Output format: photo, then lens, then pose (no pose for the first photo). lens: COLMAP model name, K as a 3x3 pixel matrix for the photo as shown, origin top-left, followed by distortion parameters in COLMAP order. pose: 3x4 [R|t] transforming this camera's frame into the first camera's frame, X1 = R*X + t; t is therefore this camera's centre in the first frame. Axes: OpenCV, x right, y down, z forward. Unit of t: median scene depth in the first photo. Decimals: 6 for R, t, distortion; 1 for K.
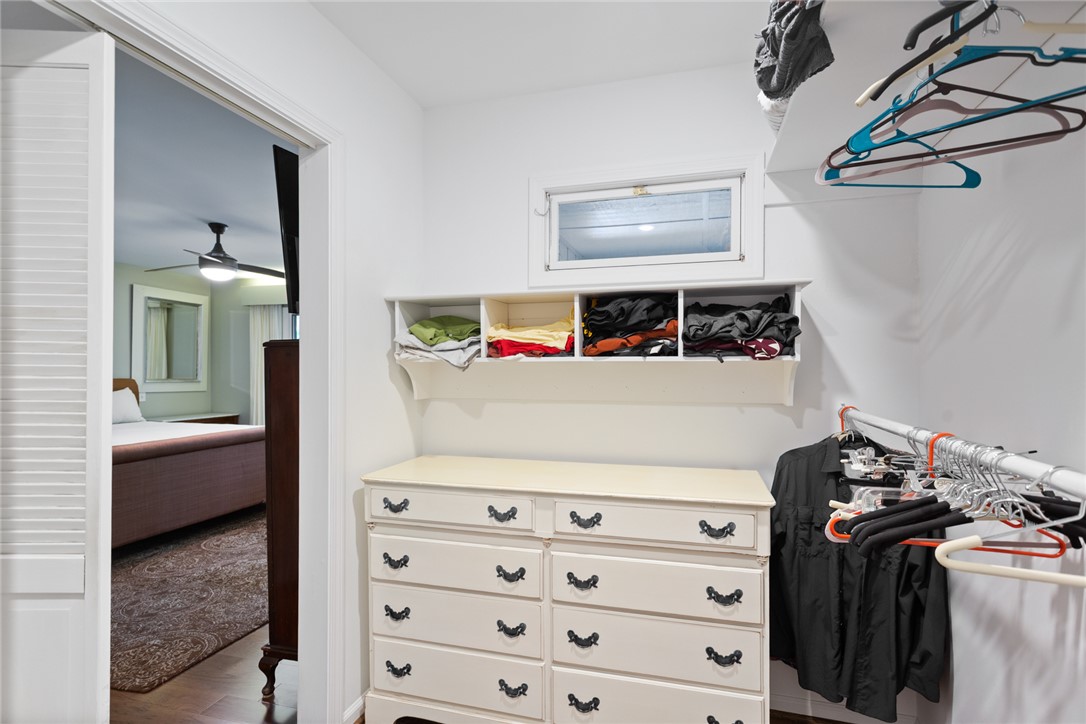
lens RADIAL K [[521.1, 0, 539.5], [0, 521.1, 375.3], [0, 0, 1]] dist [0.003270, 0.002358]
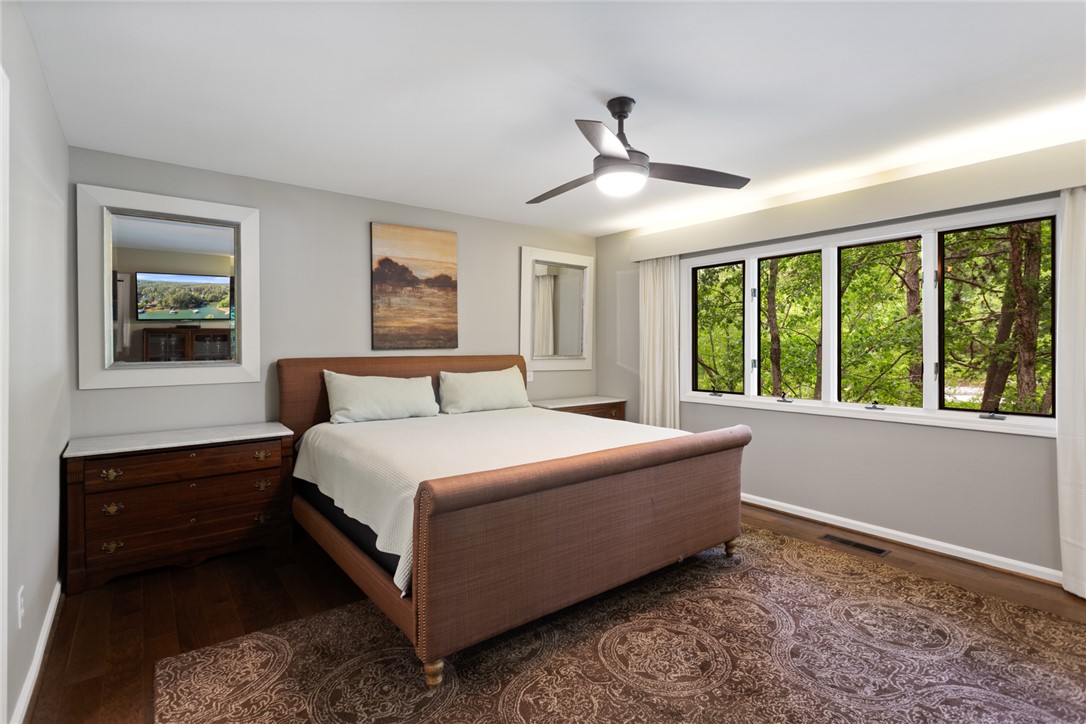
lens RADIAL K [[521.1, 0, 536.3], [0, 521.1, 354.1], [0, 0, 1]] dist [0.003270, 0.002358]
pose [[0.792458, 0.006416, -0.609892, -0.230130], [-0.001682, 0.999964, 0.008334, -0.002439], [0.609924, -0.005579, 0.792440, 0.328417]]
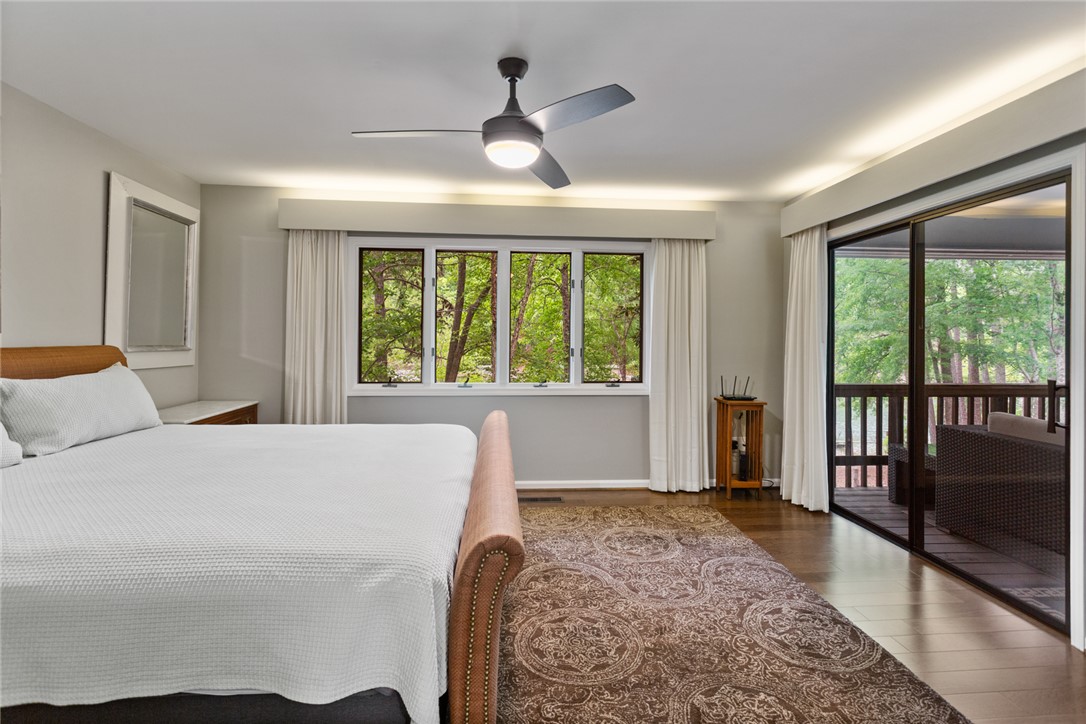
lens RADIAL K [[521.1, 0, 562.9], [0, 521.1, 340.3], [0, 0, 1]] dist [0.003270, 0.002358]
pose [[0.943614, 0.003214, 0.331032, -0.517126], [-0.003701, 0.999993, 0.000840, -0.001396], [-0.331027, -0.002017, 0.943619, 0.331195]]
